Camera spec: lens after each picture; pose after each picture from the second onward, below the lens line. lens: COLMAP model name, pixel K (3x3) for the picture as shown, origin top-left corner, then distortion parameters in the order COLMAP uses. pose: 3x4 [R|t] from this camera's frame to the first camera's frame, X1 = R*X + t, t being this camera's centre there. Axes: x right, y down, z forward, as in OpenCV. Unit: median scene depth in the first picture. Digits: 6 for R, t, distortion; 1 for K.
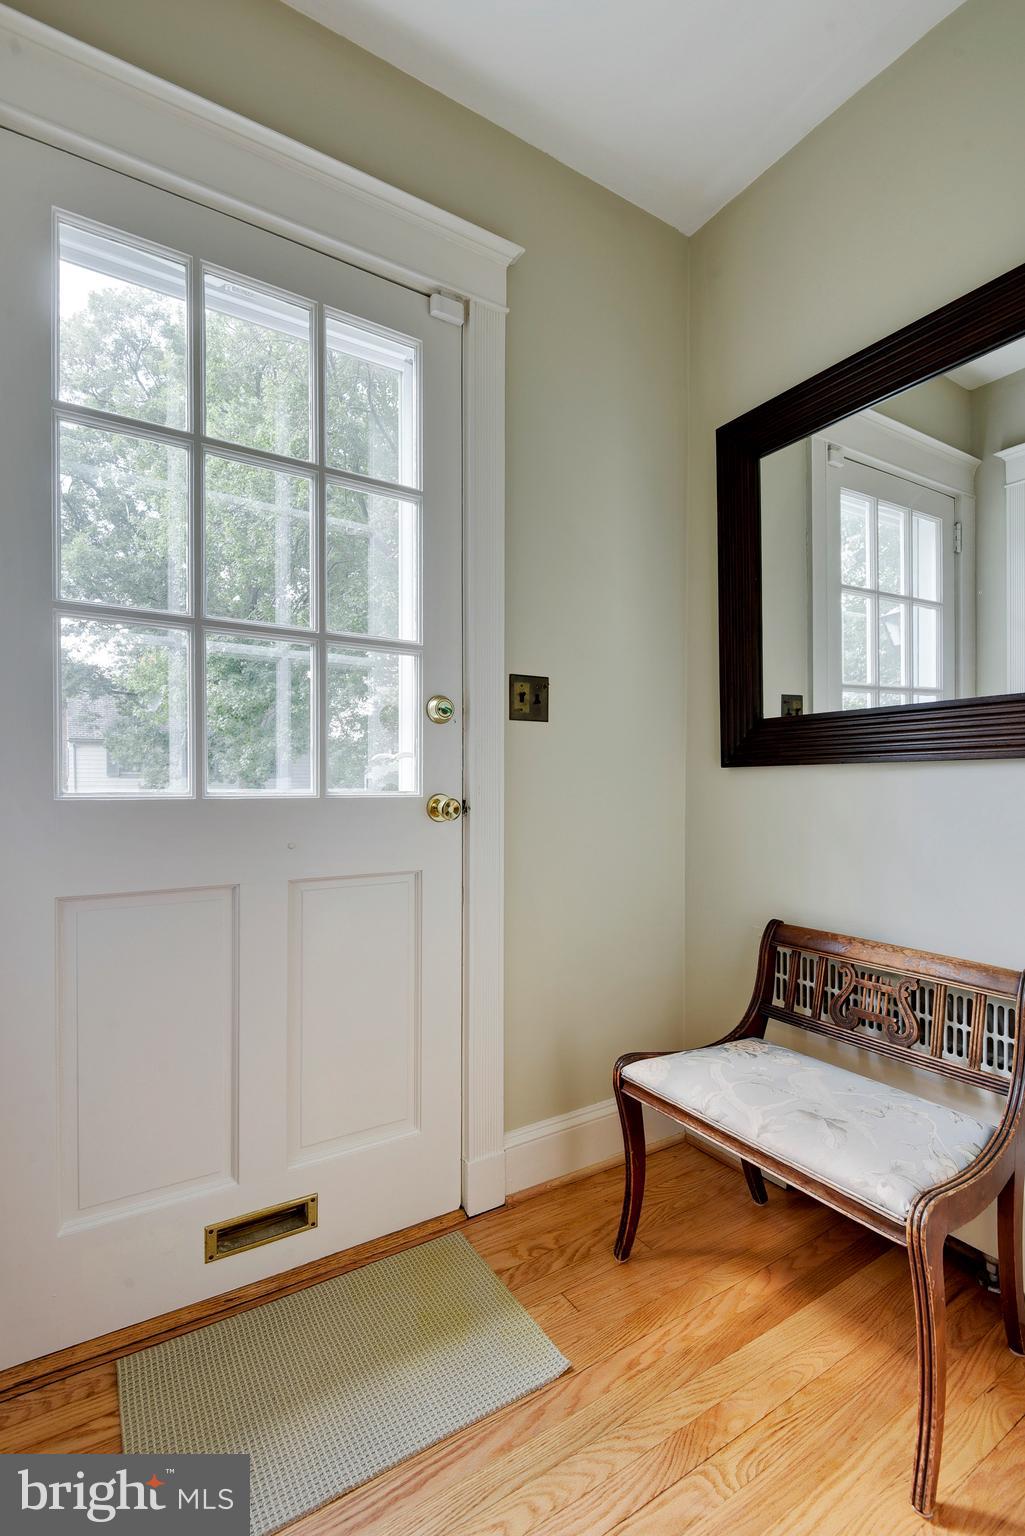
lens RADIAL K [[704.7, 0, 510.3], [0, 704.7, 775.6], [0, 0, 1]] dist [0.008677, -0.001474]
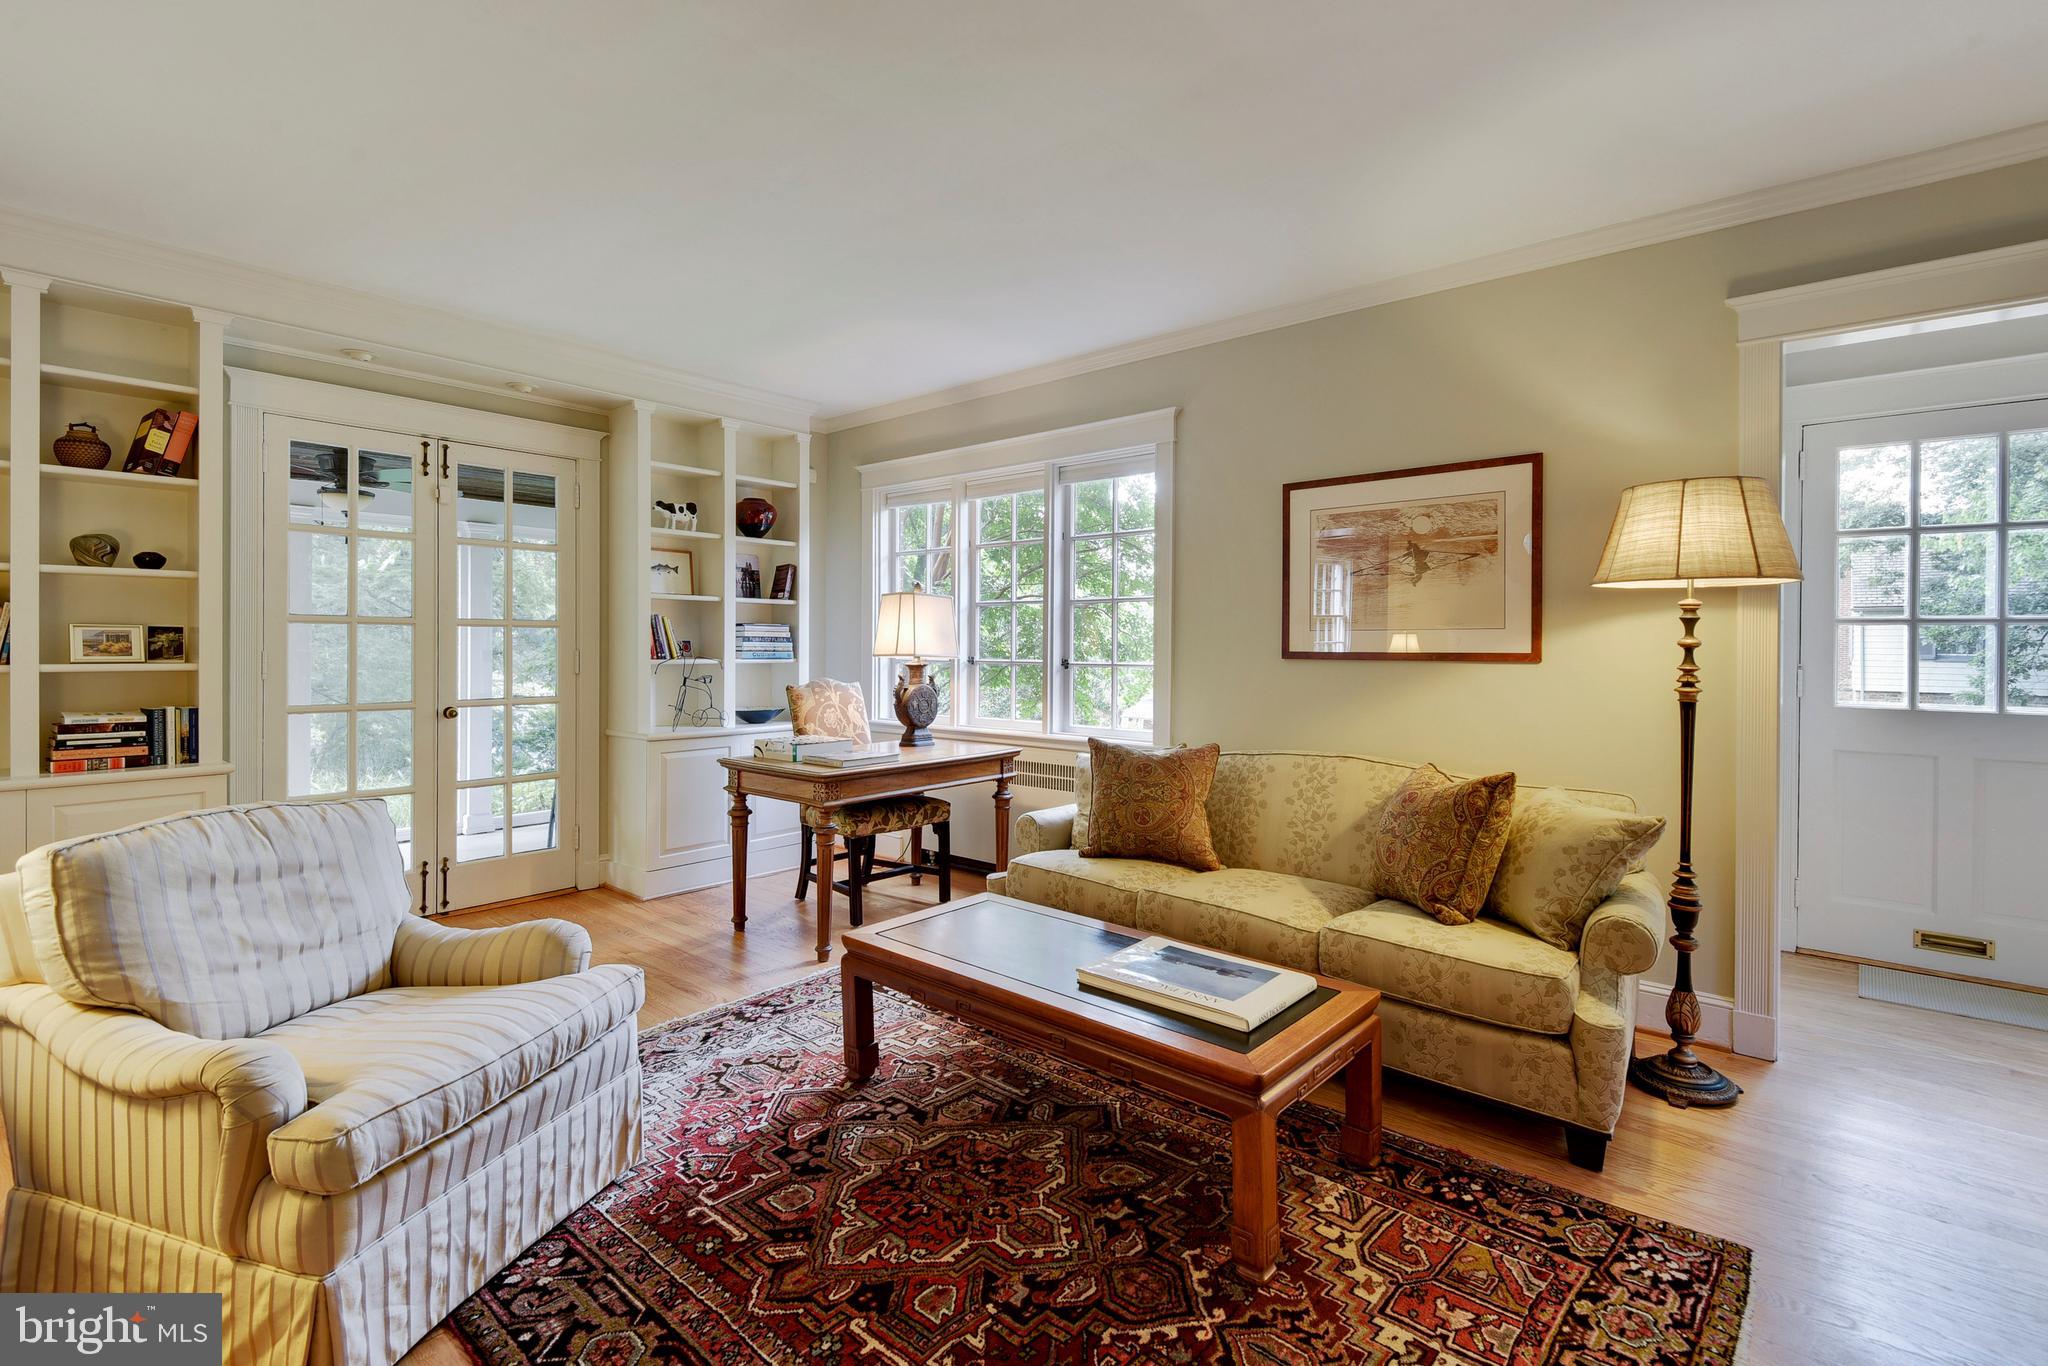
lens RADIAL K [[939.6, 0, 1052.4], [0, 939.6, 652.4], [0, 0, 1]] dist [0.008677, -0.001474]
pose [[0.303531, 0.013187, -0.952730, 0.265042], [-0.010868, 0.999887, 0.010378, -0.025171], [0.952760, 0.007205, 0.303640, -0.412689]]
